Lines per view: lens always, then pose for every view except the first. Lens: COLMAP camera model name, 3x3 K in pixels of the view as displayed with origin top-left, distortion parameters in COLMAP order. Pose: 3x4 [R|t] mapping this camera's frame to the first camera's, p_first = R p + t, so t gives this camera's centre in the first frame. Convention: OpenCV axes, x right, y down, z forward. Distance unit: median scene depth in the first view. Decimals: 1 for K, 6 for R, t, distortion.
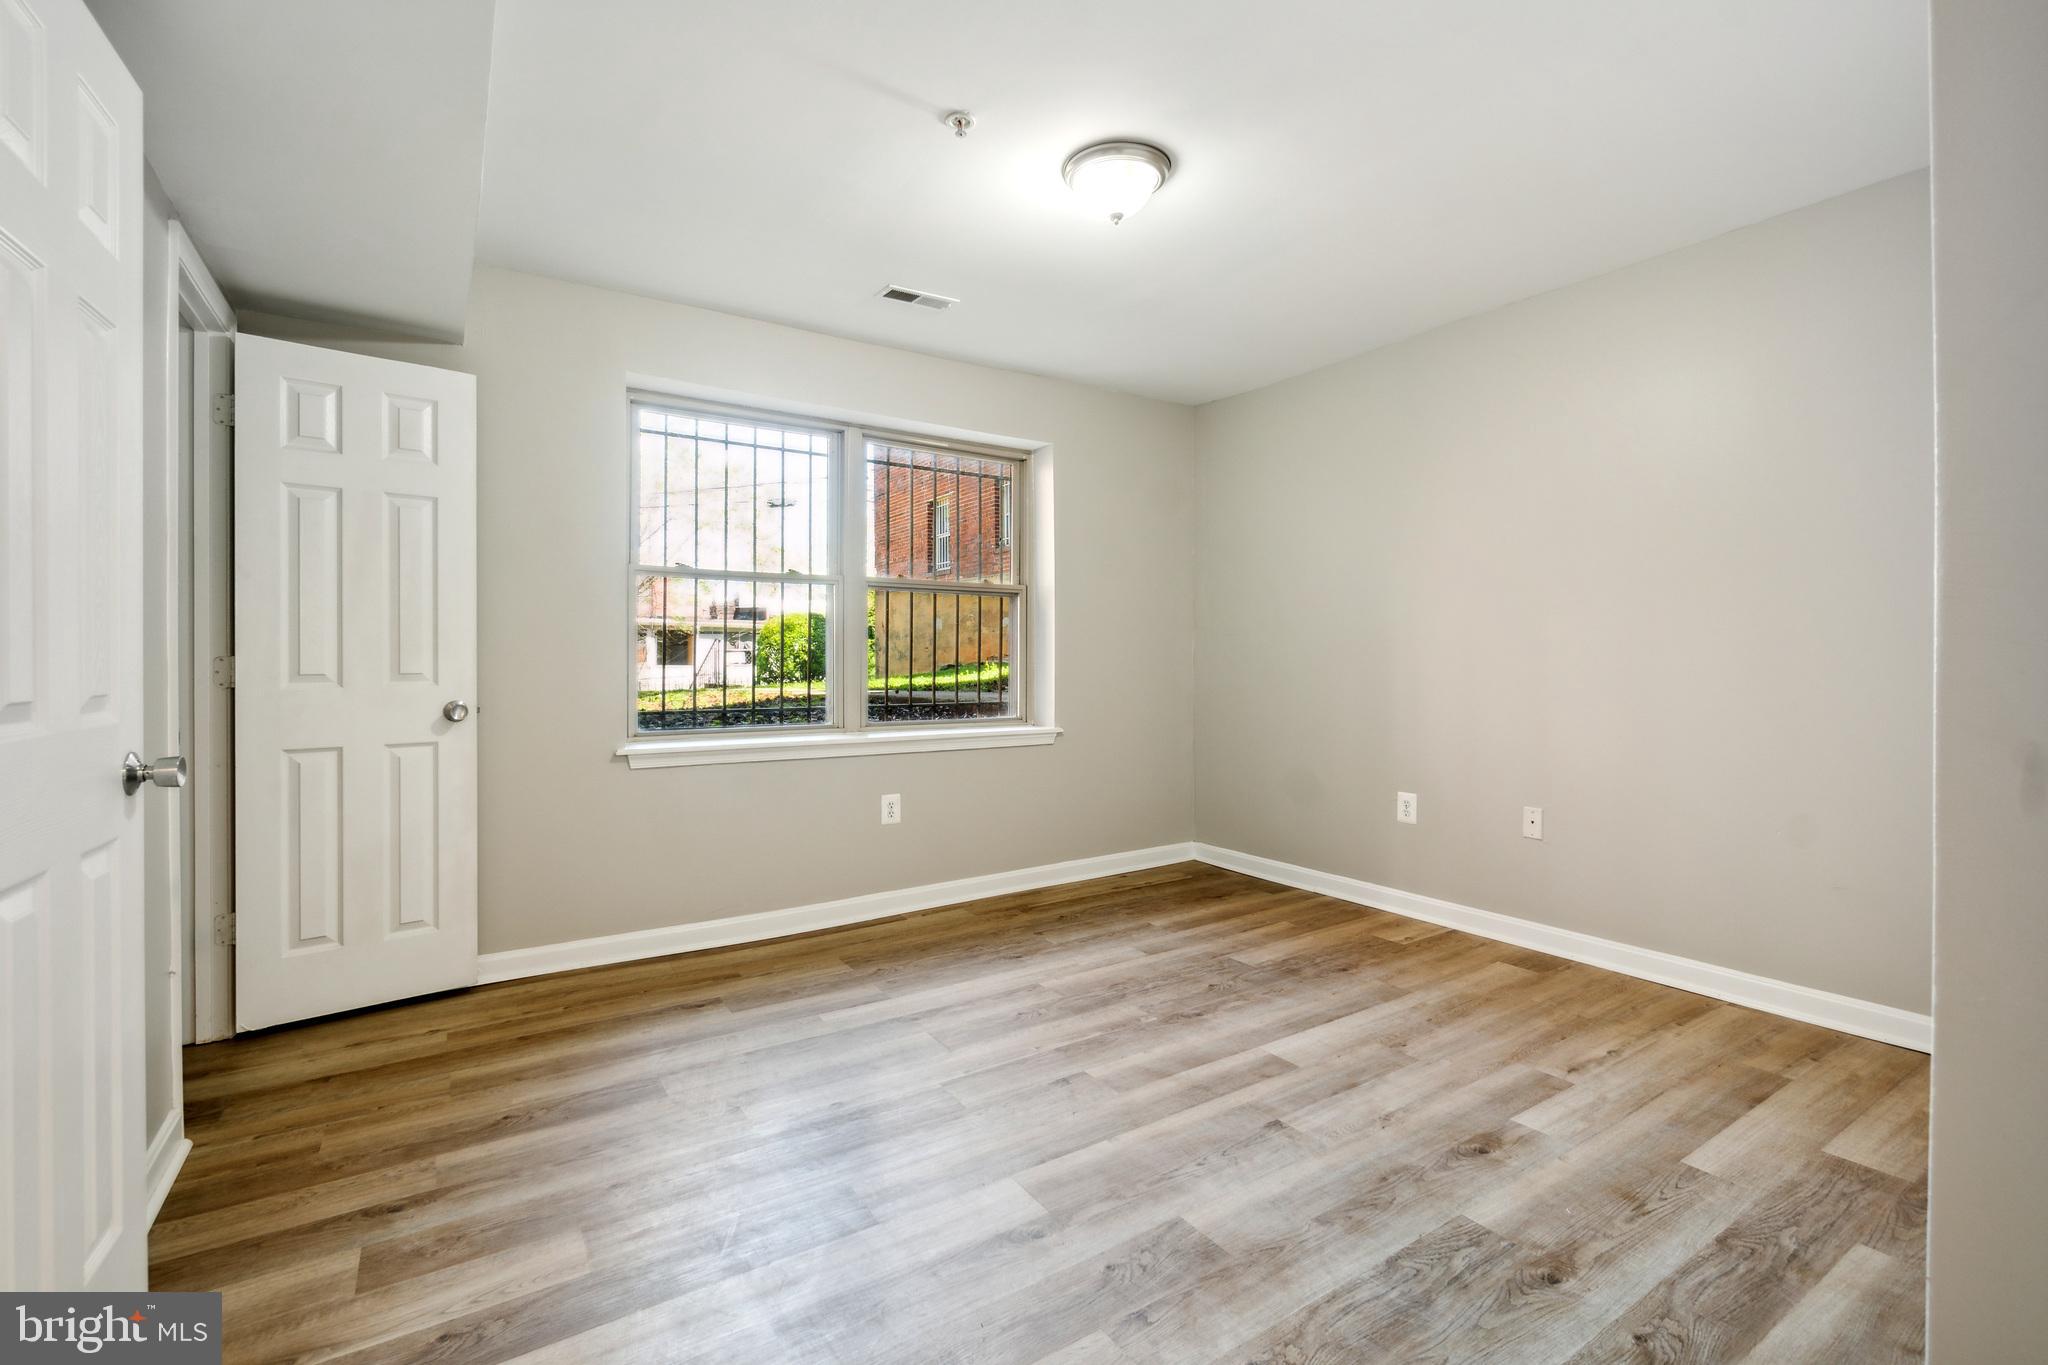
lens RADIAL K [[903.3, 0, 1025.3], [0, 903.3, 650.5], [0, 0, 1]] dist [-0.004958, 0.000485]
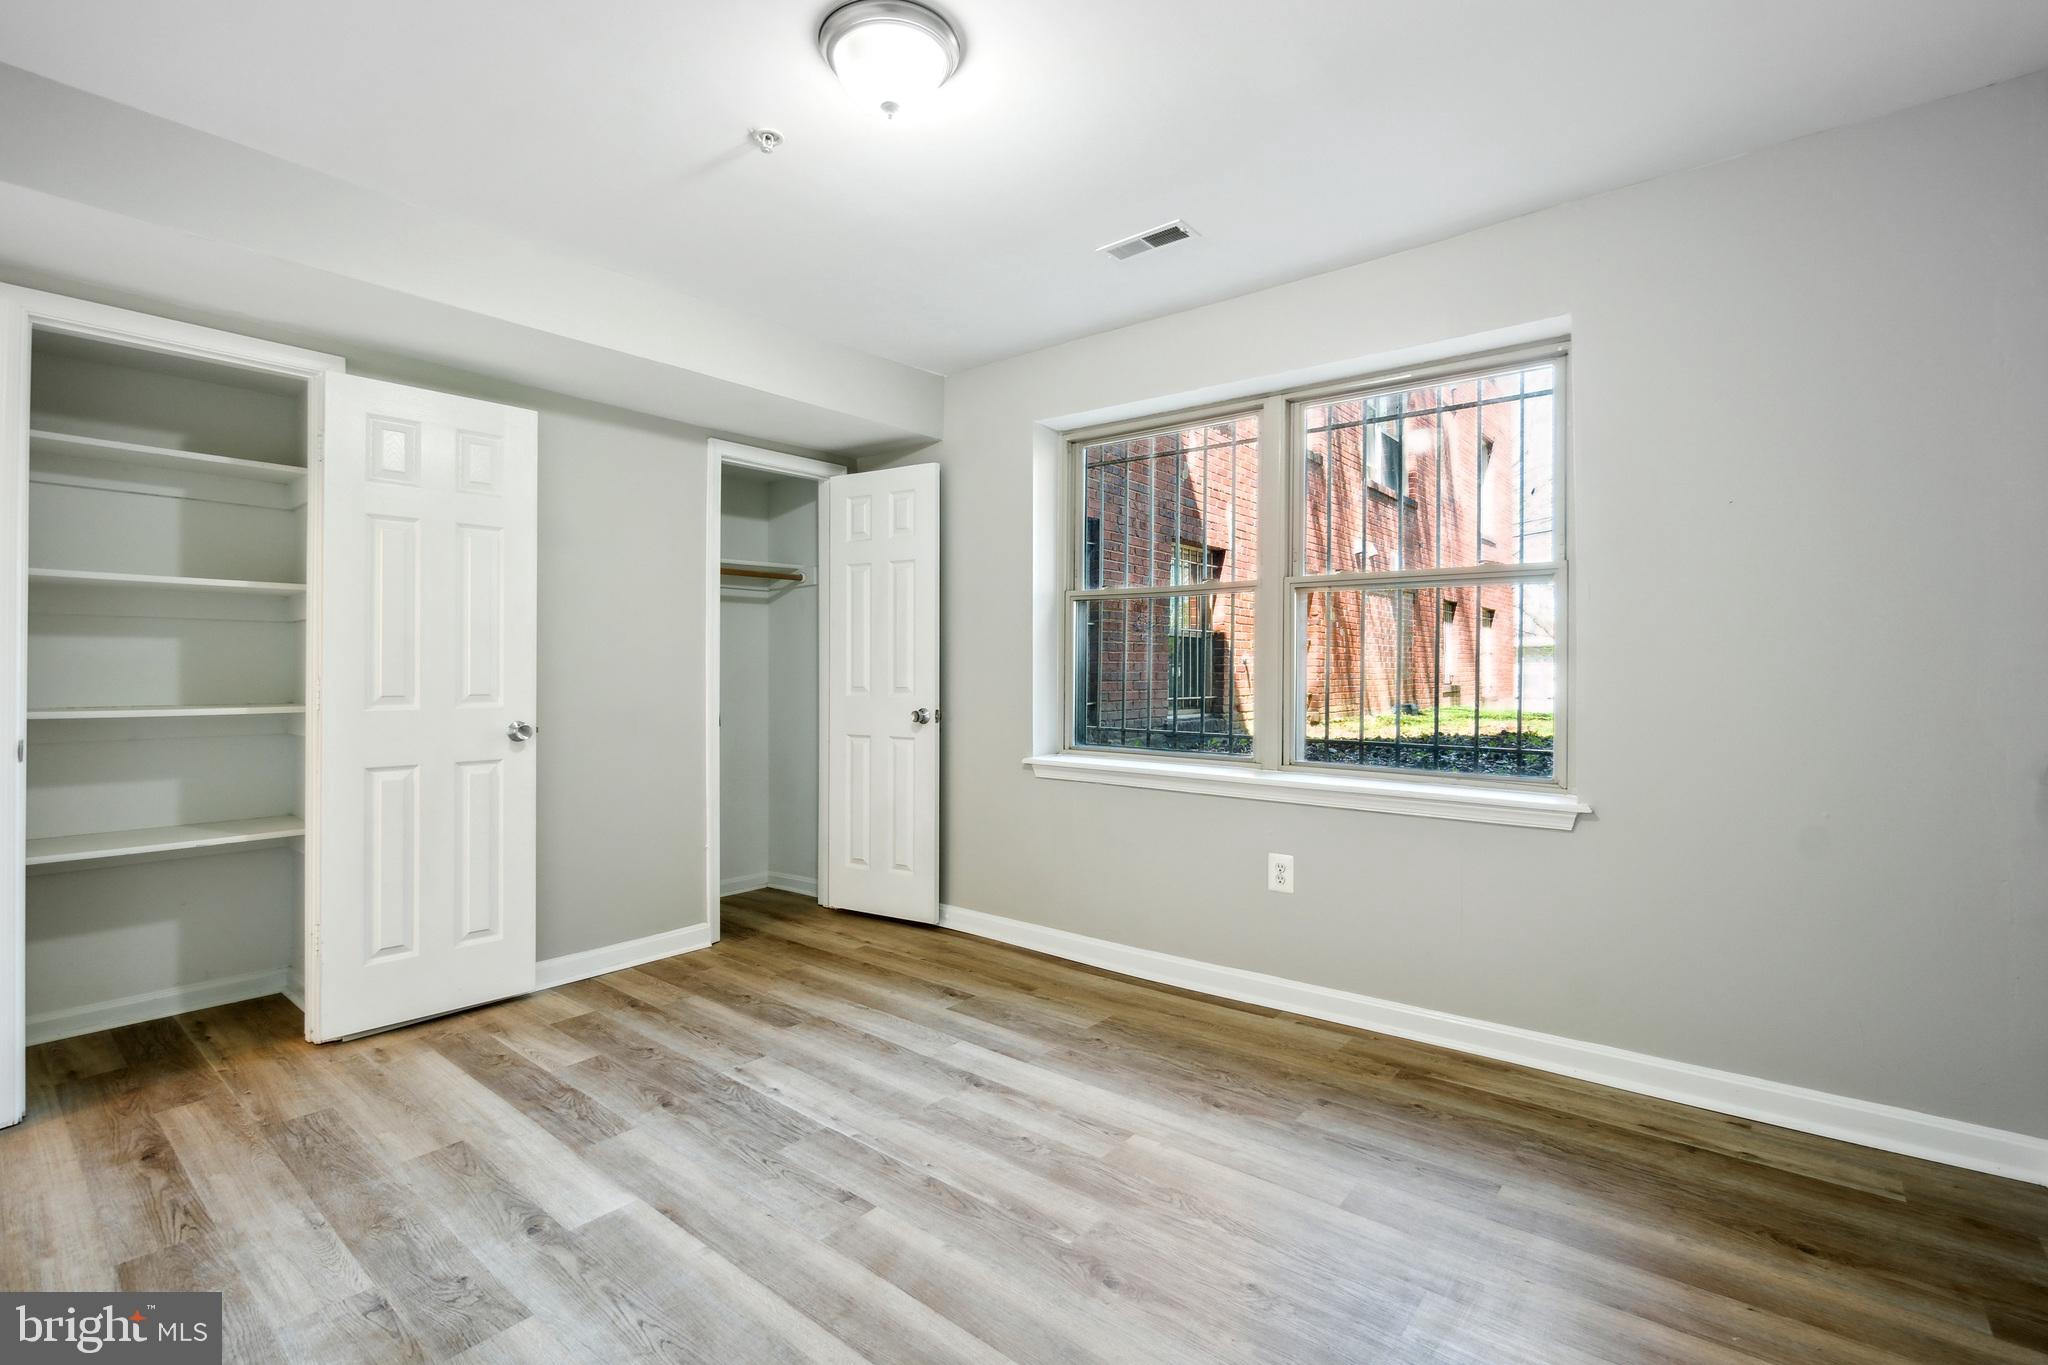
lens RADIAL K [[928.2, 0, 1032.2], [0, 928.2, 661.7], [0, 0, 1]] dist [-0.001093, -0.000259]
pose [[0.303616, -0.005941, -0.952776, 0.705909], [0.007022, 0.999967, -0.003998, -0.007644], [0.952769, -0.005477, 0.303647, 0.702951]]
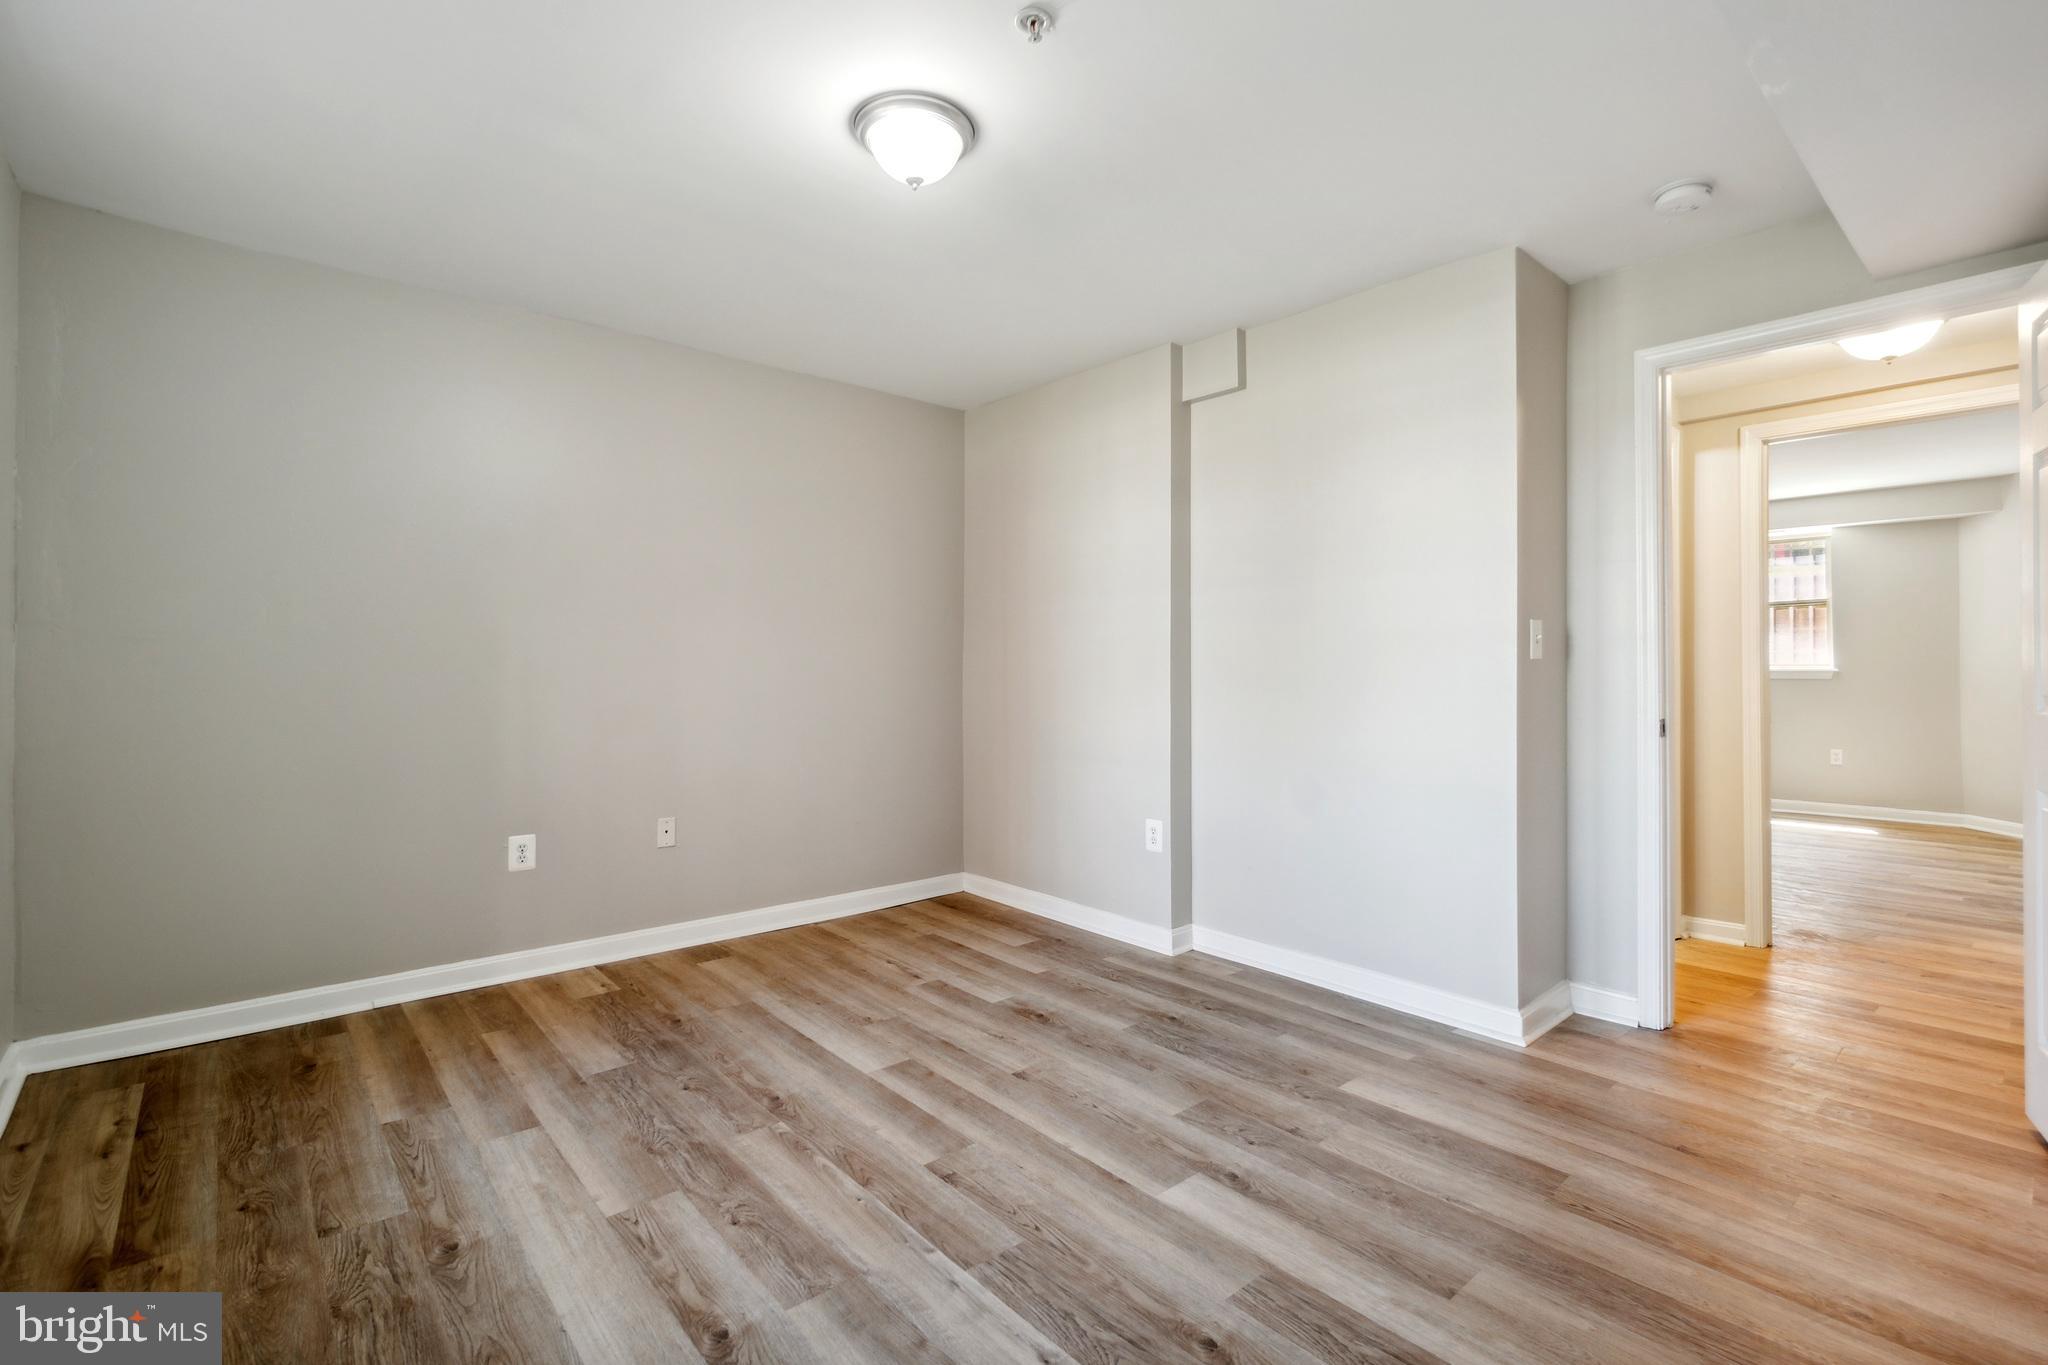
lens RADIAL K [[911.0, 0, 1024.0], [0, 911.0, 682.5], [0, 0, 1]] dist [-0.004754, -0.000564]
pose [[-0.131698, -0.005179, 0.991276, -0.627792], [-0.005355, 0.999975, 0.004513, 0.006857], [-0.991275, -0.004714, -0.131723, 0.811006]]
